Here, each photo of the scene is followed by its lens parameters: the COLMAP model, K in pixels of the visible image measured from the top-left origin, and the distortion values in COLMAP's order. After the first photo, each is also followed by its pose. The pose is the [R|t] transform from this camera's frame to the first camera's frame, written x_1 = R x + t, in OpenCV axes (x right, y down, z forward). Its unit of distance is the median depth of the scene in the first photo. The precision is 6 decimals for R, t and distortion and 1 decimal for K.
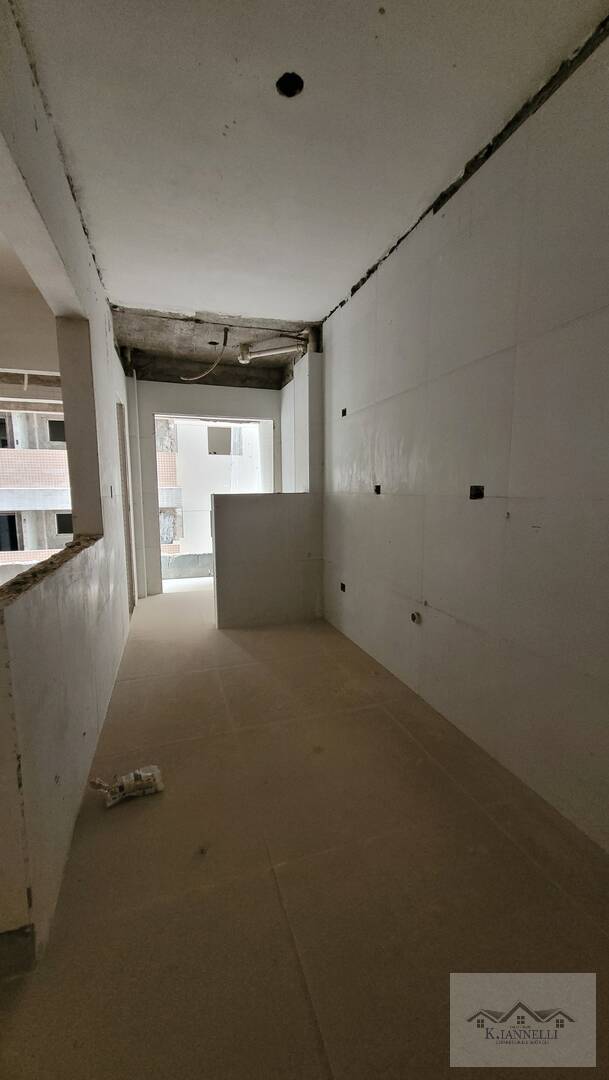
lens RADIAL K [[422.9, 0, 309.7], [0, 422.9, 539.6], [0, 0, 1]] dist [0.010155, -0.000219]
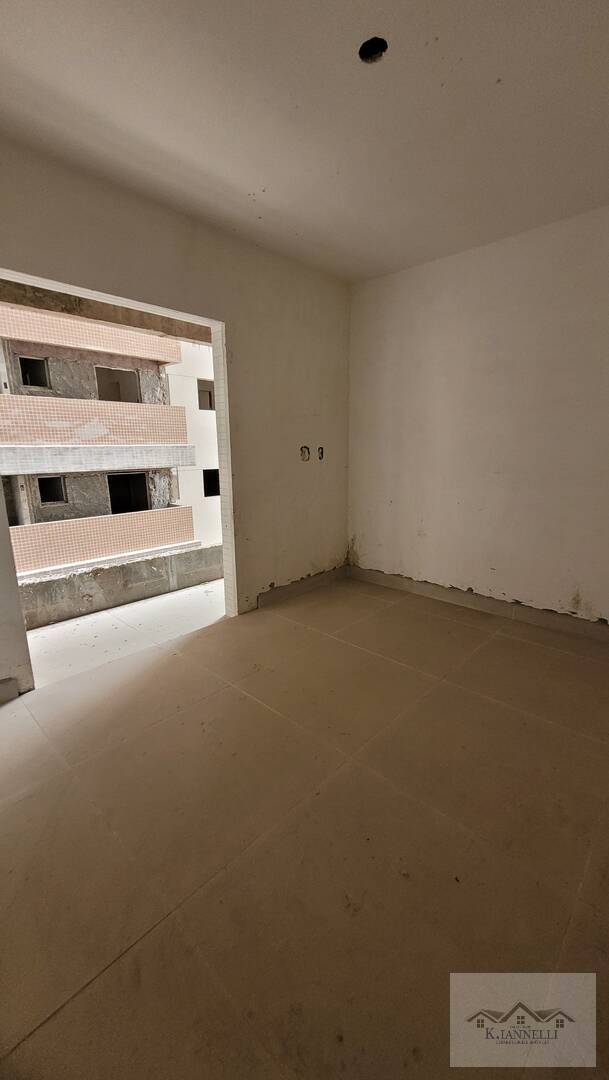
lens RADIAL K [[422.9, 0, 306.8], [0, 422.9, 547.8], [0, 0, 1]] dist [0.010155, -0.000219]
pose [[0.886836, -0.111772, 0.448362, -0.488656], [0.061599, 0.990241, 0.125017, 0.001717], [-0.457960, -0.083251, 0.885066, 0.027582]]
